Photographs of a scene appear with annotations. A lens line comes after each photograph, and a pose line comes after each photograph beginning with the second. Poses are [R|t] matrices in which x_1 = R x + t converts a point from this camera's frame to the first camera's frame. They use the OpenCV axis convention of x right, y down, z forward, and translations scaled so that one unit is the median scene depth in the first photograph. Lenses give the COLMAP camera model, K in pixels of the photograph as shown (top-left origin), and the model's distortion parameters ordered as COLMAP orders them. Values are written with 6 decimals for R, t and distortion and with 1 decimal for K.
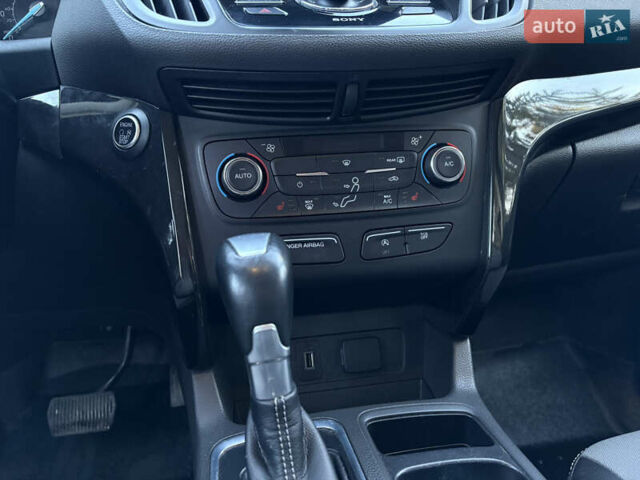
lens RADIAL K [[523.5, 0, 322.3], [0, 523.5, 240.7], [0, 0, 1]] dist [0.044004, -0.000002]
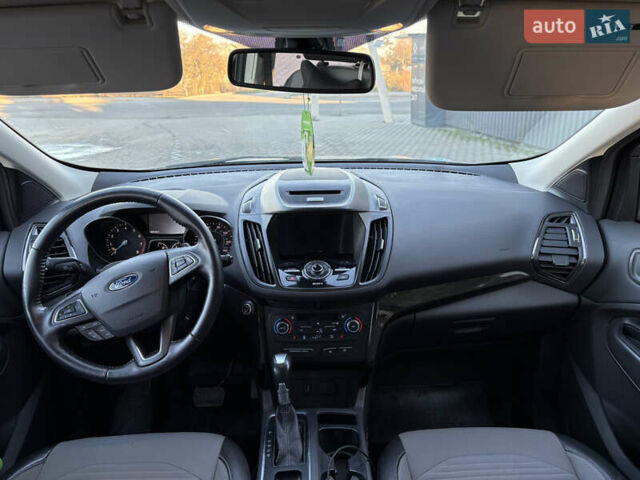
lens RADIAL K [[491.9, 0, 314.8], [0, 491.9, 237.3], [0, 0, 1]] dist [0.065696, -0.073492]
pose [[0.986209, 0.060404, -0.154087, 0.435156], [-0.063554, 0.997857, -0.015594, -0.602009], [0.152815, 0.025171, 0.987934, -1.786043]]
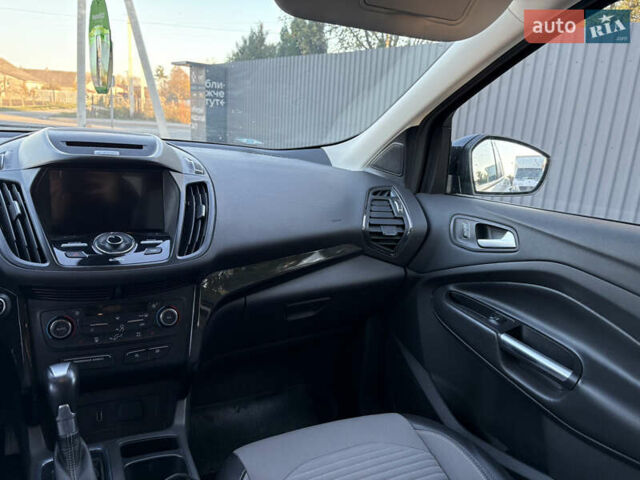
lens RADIAL K [[491.9, 0, 322.0], [0, 491.9, 240.6], [0, 0, 1]] dist [0.065696, -0.073492]
pose [[0.958157, 0.029094, 0.284761, 0.261902], [-0.002853, 0.995742, -0.092135, -0.284196], [-0.286230, 0.087467, 0.954160, -1.189727]]
